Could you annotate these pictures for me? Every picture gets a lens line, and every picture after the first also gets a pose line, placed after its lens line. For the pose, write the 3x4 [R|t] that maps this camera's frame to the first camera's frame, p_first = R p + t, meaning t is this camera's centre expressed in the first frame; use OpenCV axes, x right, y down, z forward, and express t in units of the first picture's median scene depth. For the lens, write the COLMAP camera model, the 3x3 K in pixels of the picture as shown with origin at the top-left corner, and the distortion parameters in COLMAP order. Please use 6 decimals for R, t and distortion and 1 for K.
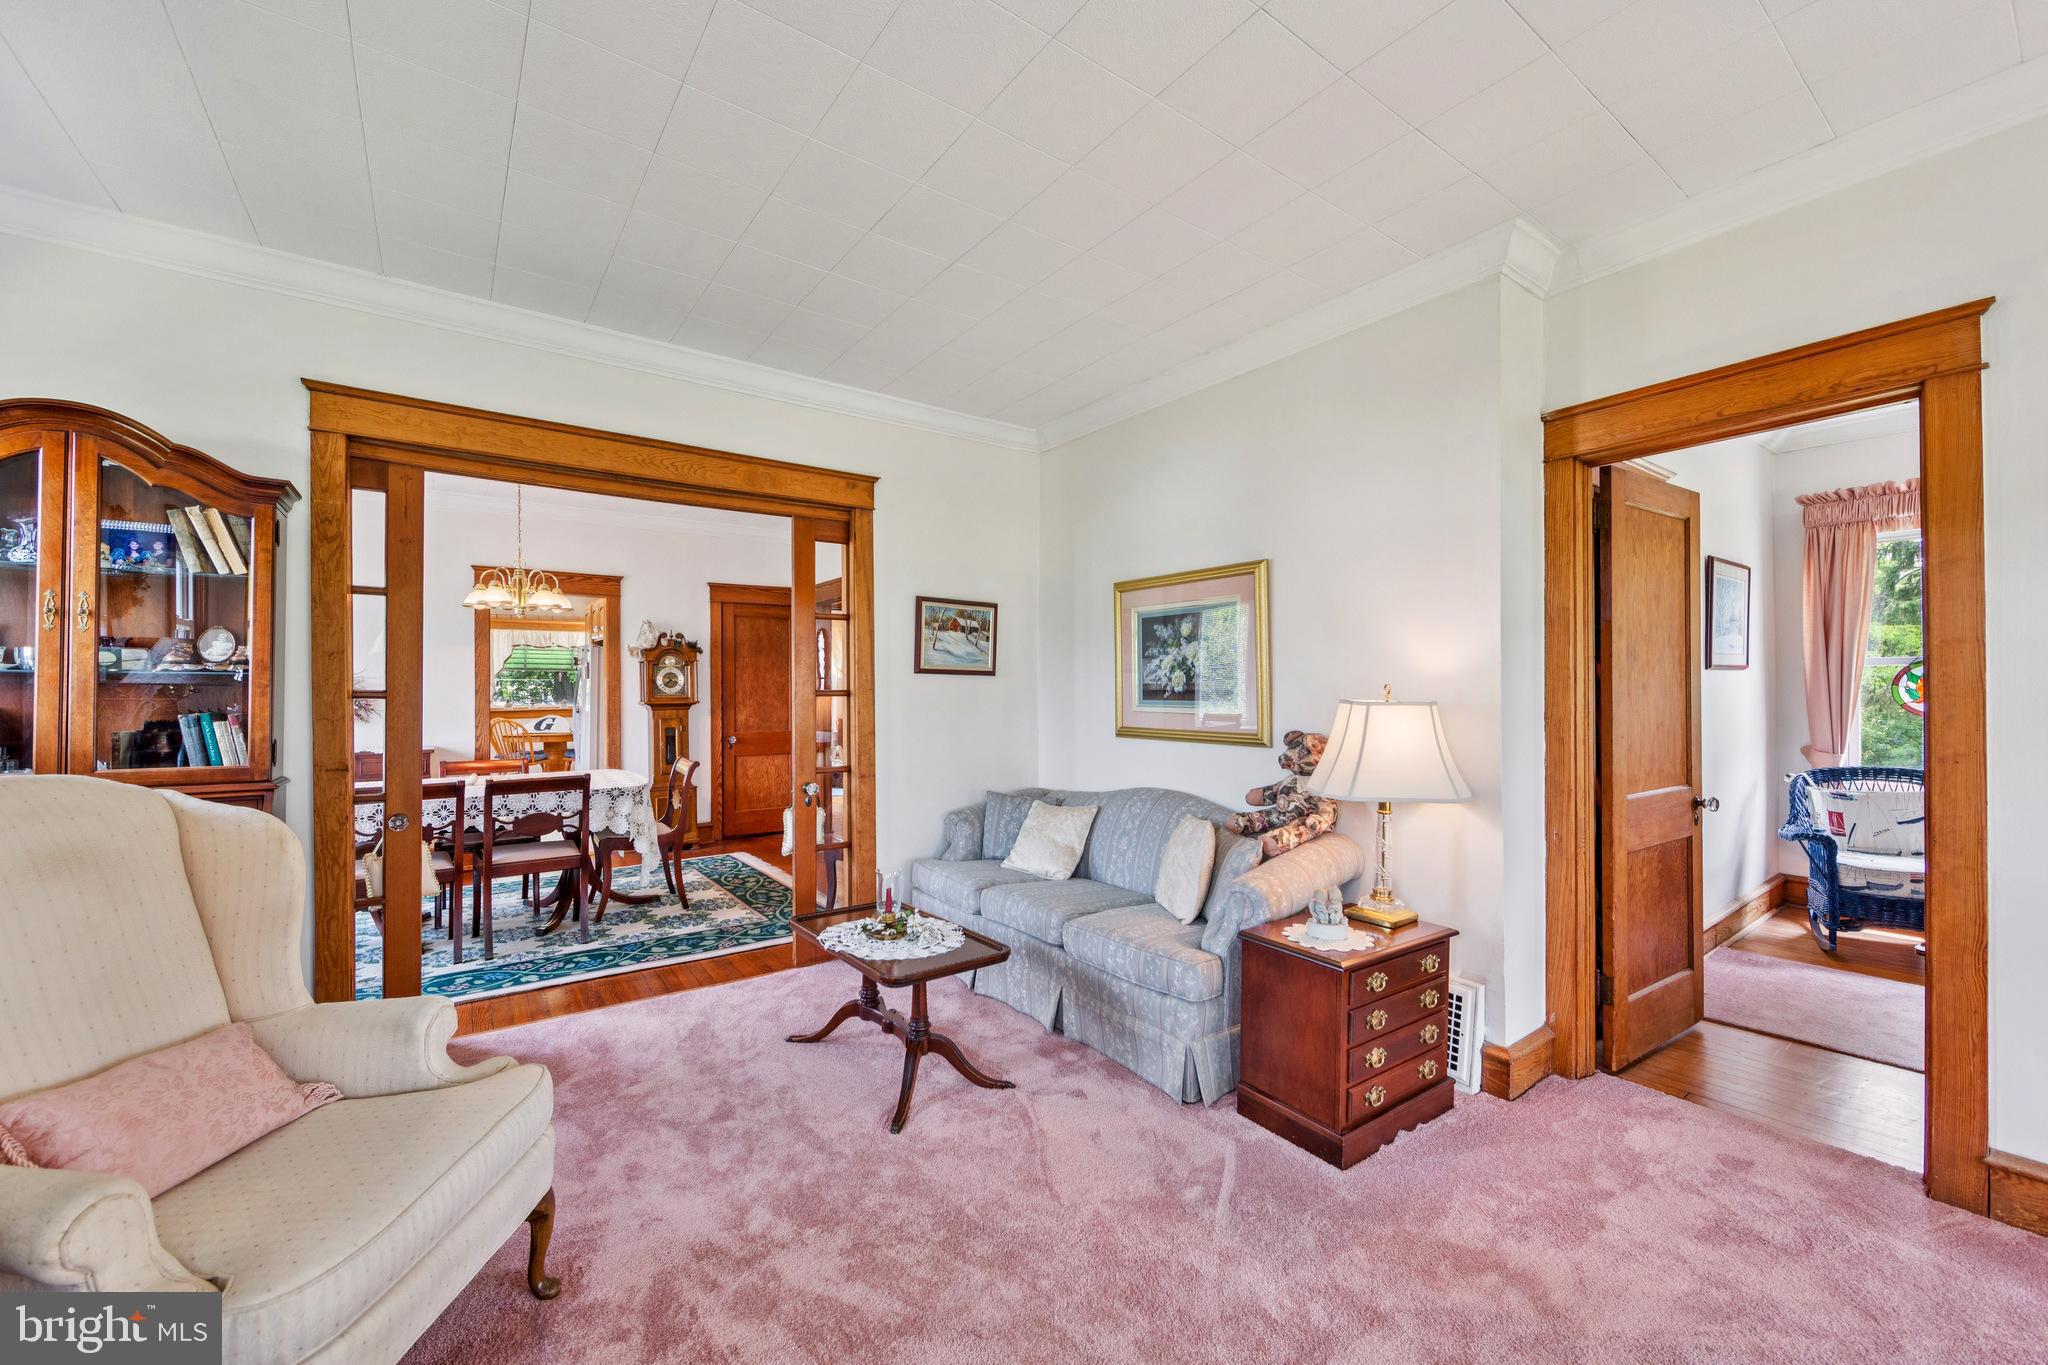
lens RADIAL K [[806.5, 0, 1029.8], [0, 806.5, 682.3], [0, 0, 1]] dist [-0.002506, 0.000025]
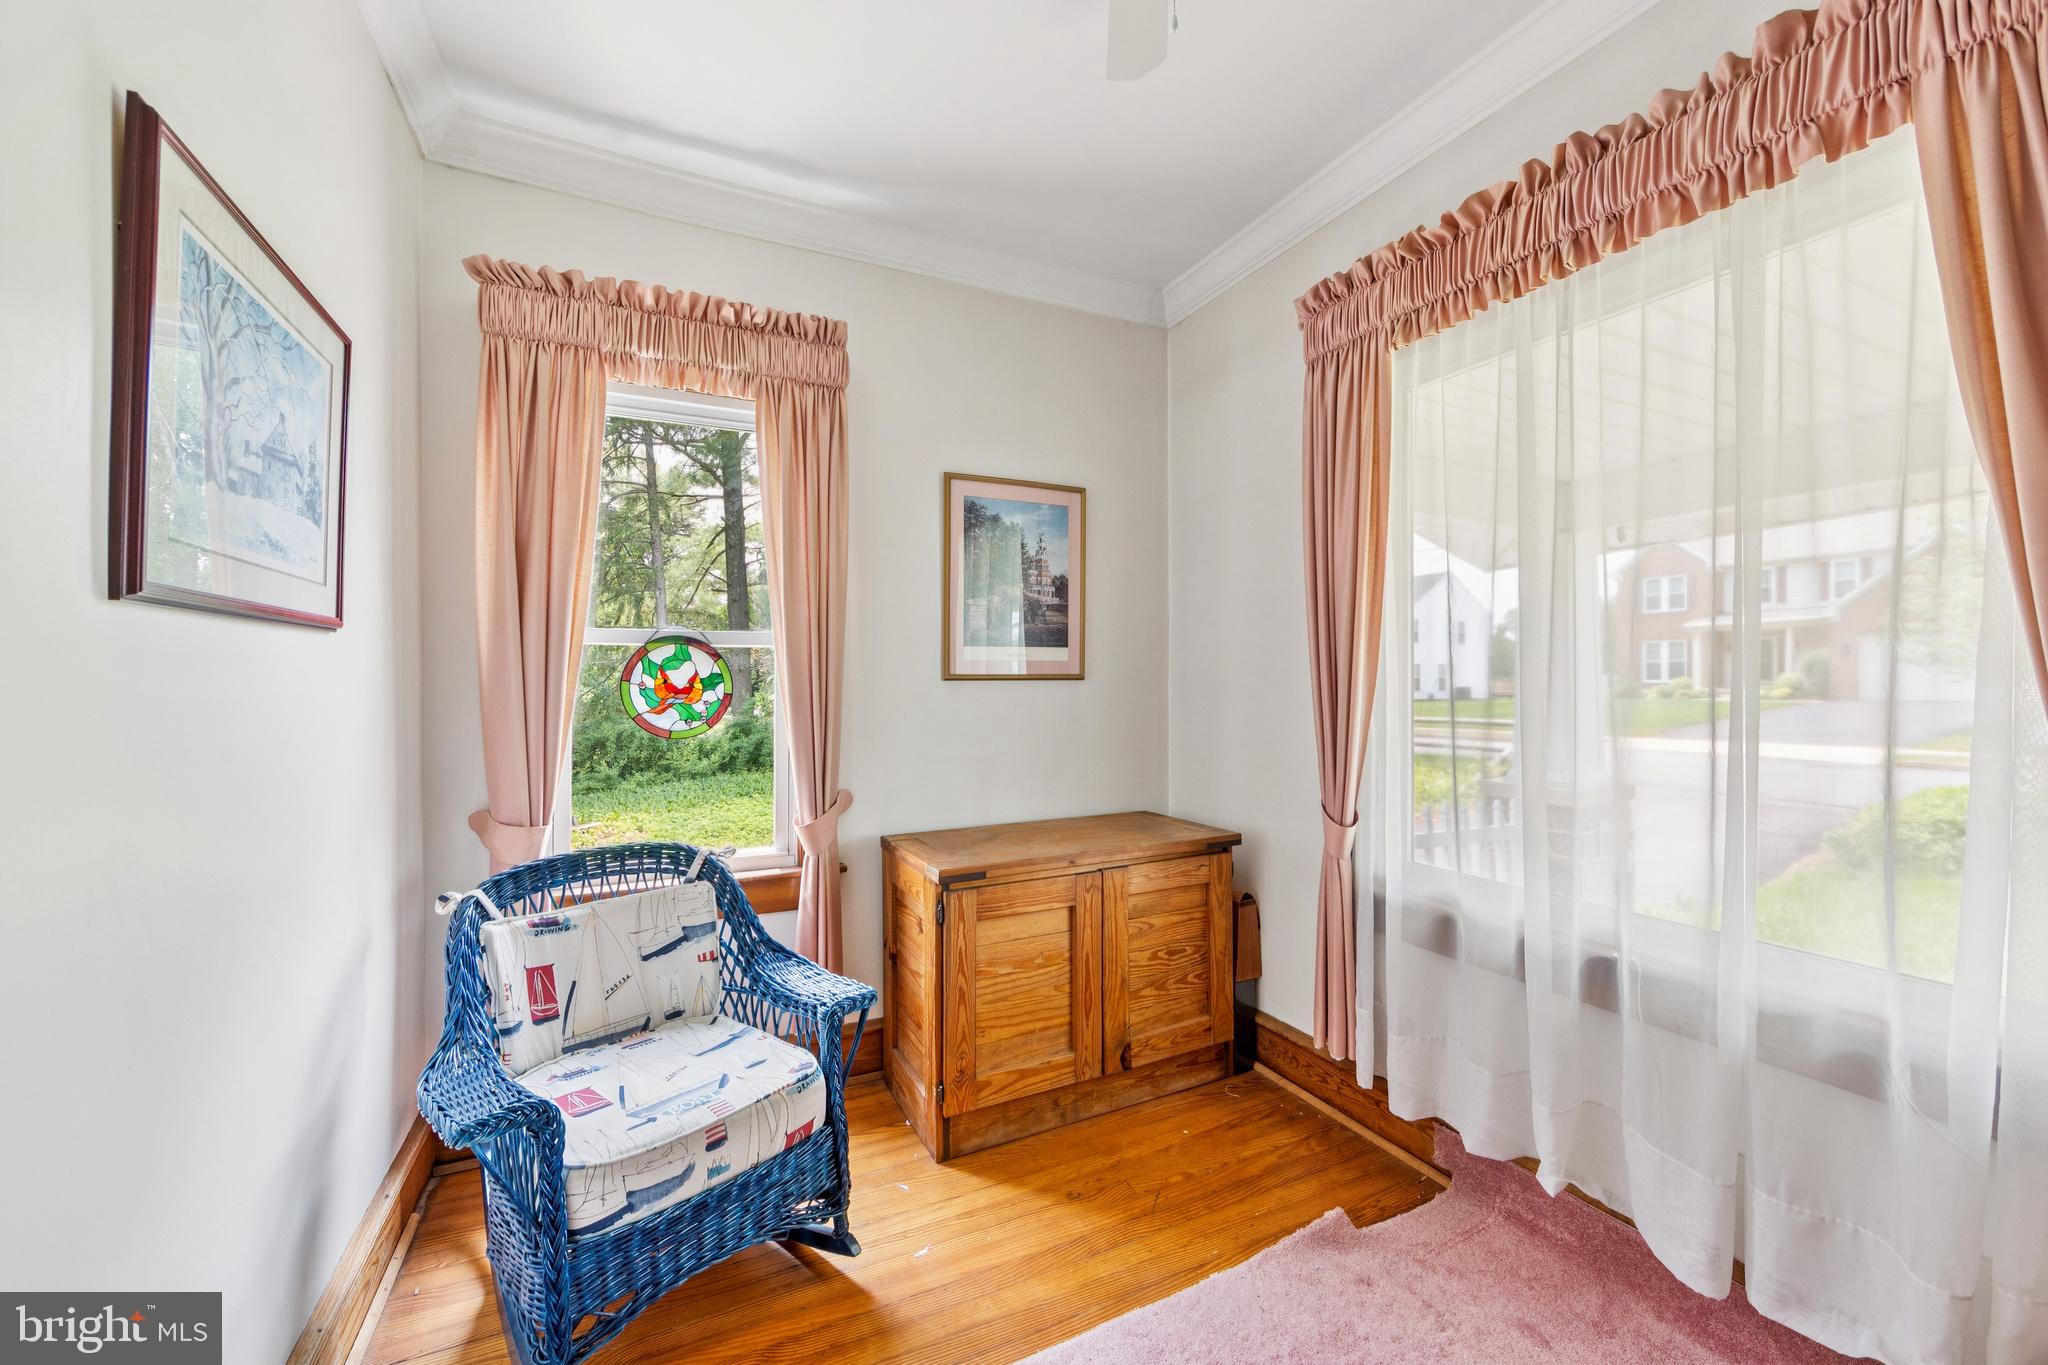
lens RADIAL K [[806.5, 0, 1029.8], [0, 806.5, 682.3], [0, 0, 1]] dist [-0.002506, 0.000025]
pose [[0.187317, 0.004224, 0.982290, 0.605852], [-0.006128, 0.999976, -0.003132, 0.004657], [-0.982280, -0.005432, 0.187339, 0.641729]]
